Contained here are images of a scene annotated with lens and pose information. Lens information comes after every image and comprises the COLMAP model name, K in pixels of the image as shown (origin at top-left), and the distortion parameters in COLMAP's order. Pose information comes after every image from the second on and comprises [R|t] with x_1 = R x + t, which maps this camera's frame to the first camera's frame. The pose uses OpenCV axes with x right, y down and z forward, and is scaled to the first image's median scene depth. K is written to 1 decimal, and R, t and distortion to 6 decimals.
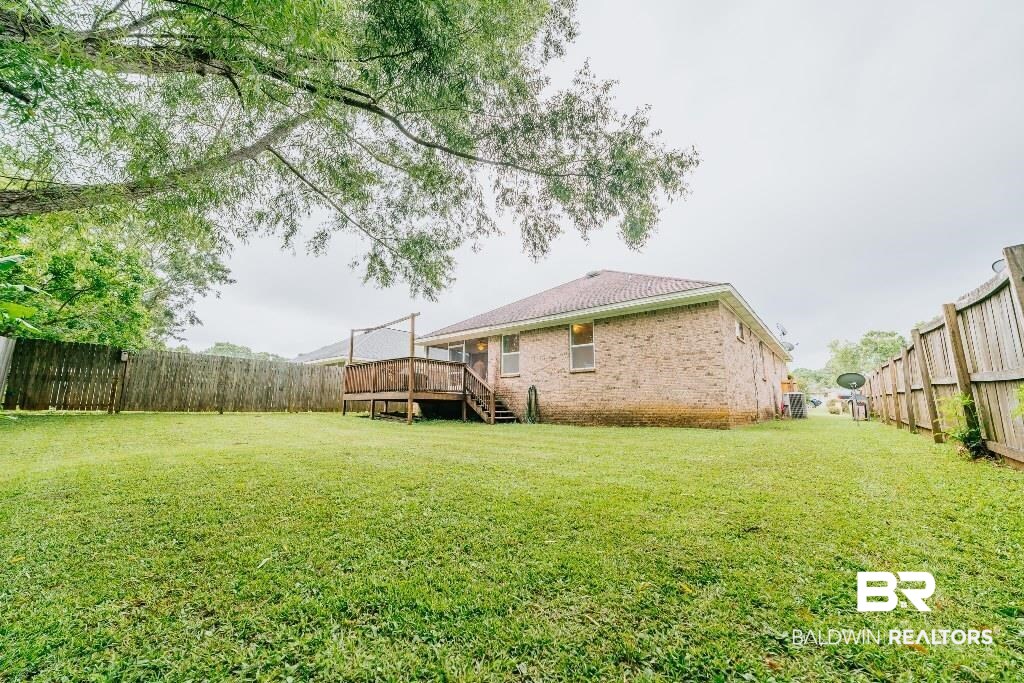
lens RADIAL K [[389.3, 0, 504.9], [0, 389.3, 345.7], [0, 0, 1]] dist [-0.008166, 0.000543]
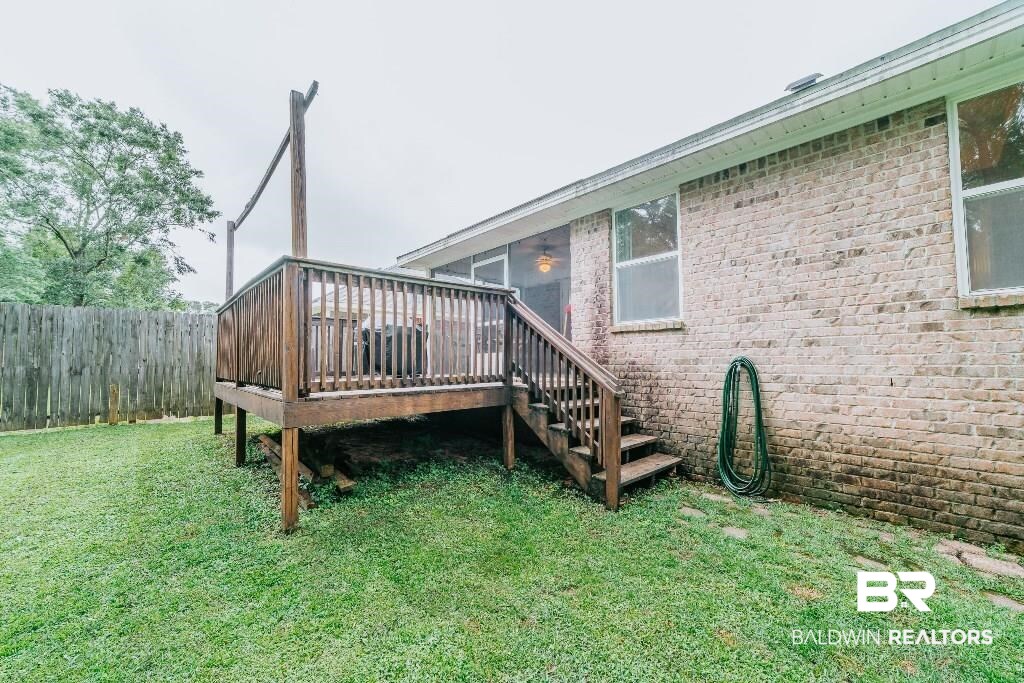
lens RADIAL K [[389.3, 0, 508.4], [0, 389.3, 342.0], [0, 0, 1]] dist [-0.008166, 0.000543]
pose [[0.992716, -0.016916, -0.119282, -0.067097], [0.030403, 0.993224, 0.112168, 0.053073], [0.116576, -0.114978, 0.986504, 0.709927]]
